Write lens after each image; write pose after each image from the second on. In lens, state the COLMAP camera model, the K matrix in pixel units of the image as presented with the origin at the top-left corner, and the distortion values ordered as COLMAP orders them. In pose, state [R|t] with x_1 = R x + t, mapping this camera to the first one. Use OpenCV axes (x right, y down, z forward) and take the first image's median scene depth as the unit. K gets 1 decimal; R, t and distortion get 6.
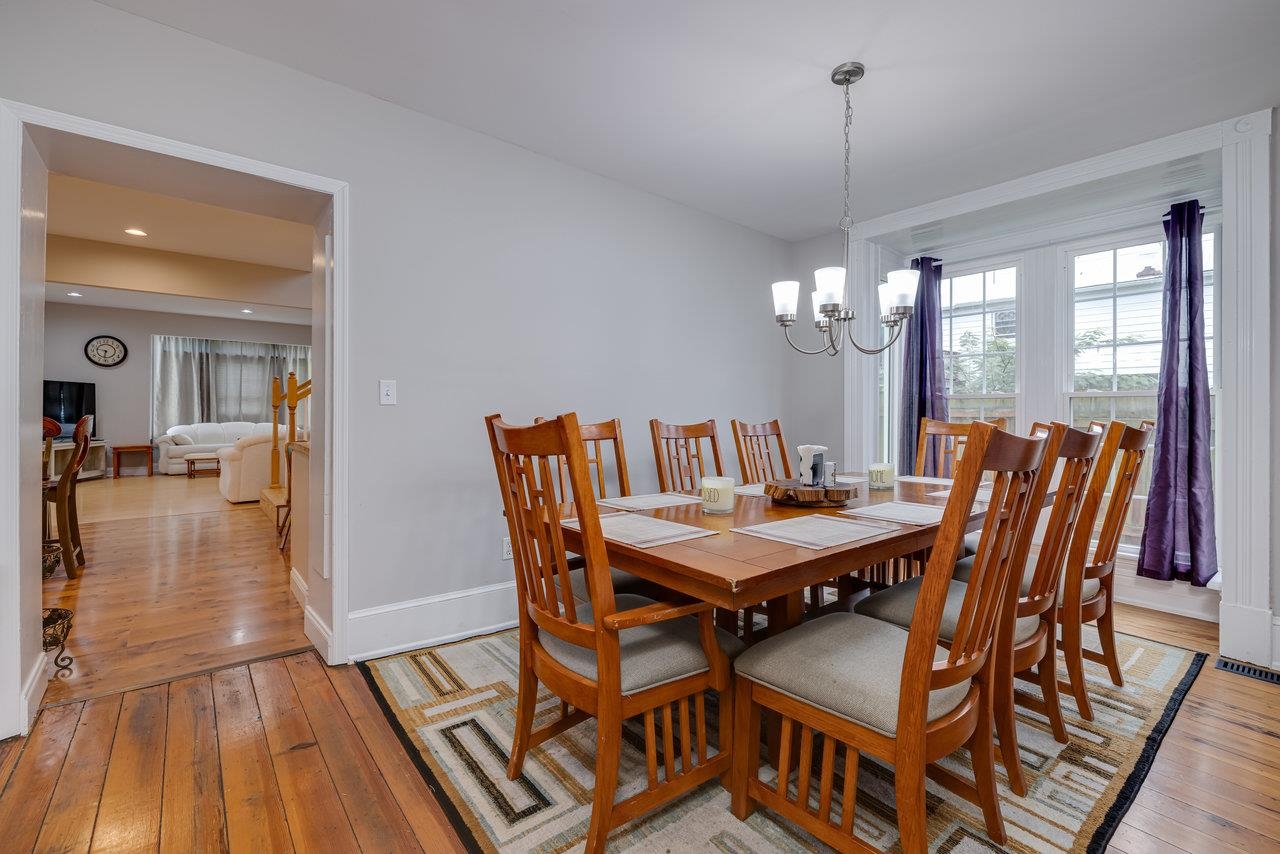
lens RADIAL K [[557.0, 0, 639.1], [0, 557.0, 408.2], [0, 0, 1]] dist [-0.000056, -0.000046]
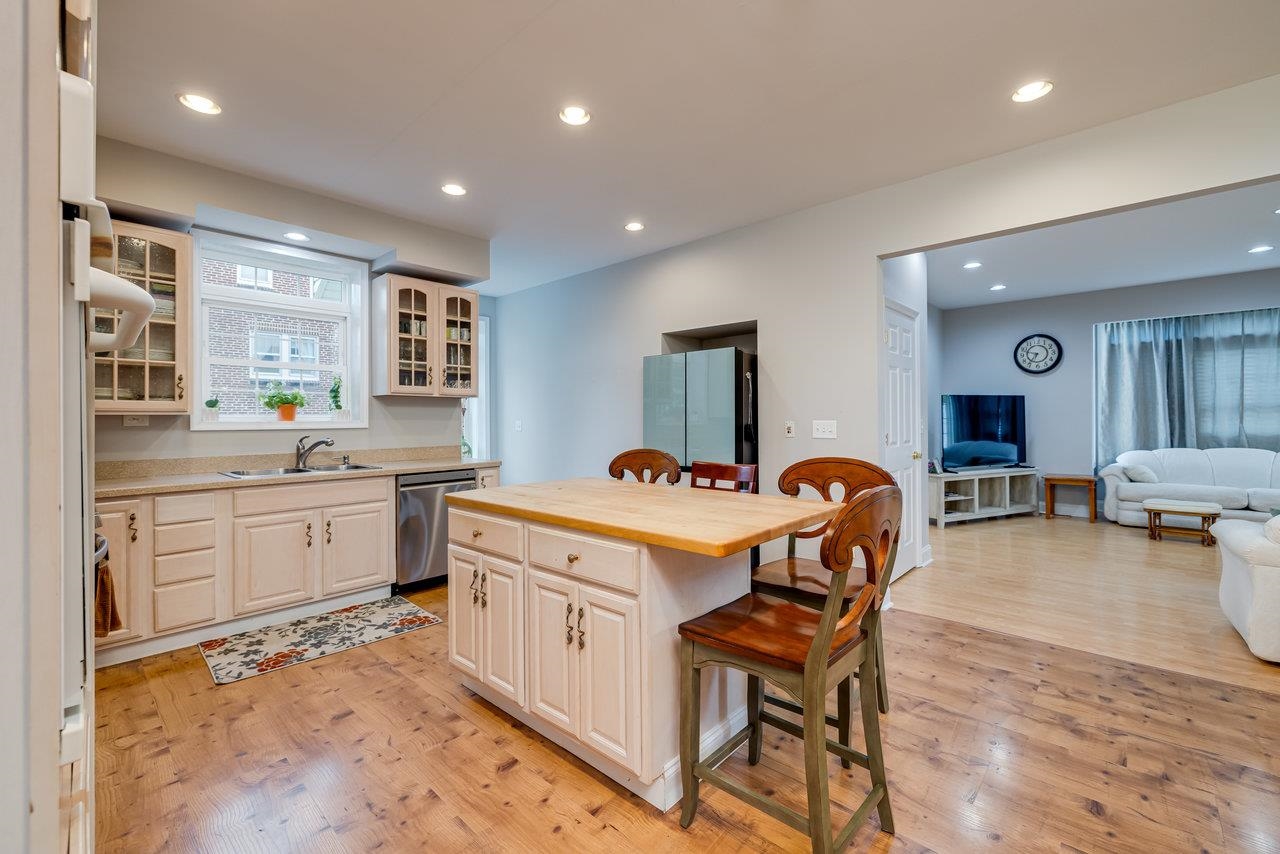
lens RADIAL K [[549.0, 0, 641.8], [0, 549.0, 421.9], [0, 0, 1]] dist [0.001955, -0.000134]
pose [[0.141265, -0.004293, -0.989962, -0.255235], [0.010906, 0.999937, -0.002780, -0.009579], [0.989912, -0.010404, 0.141303, 0.321442]]
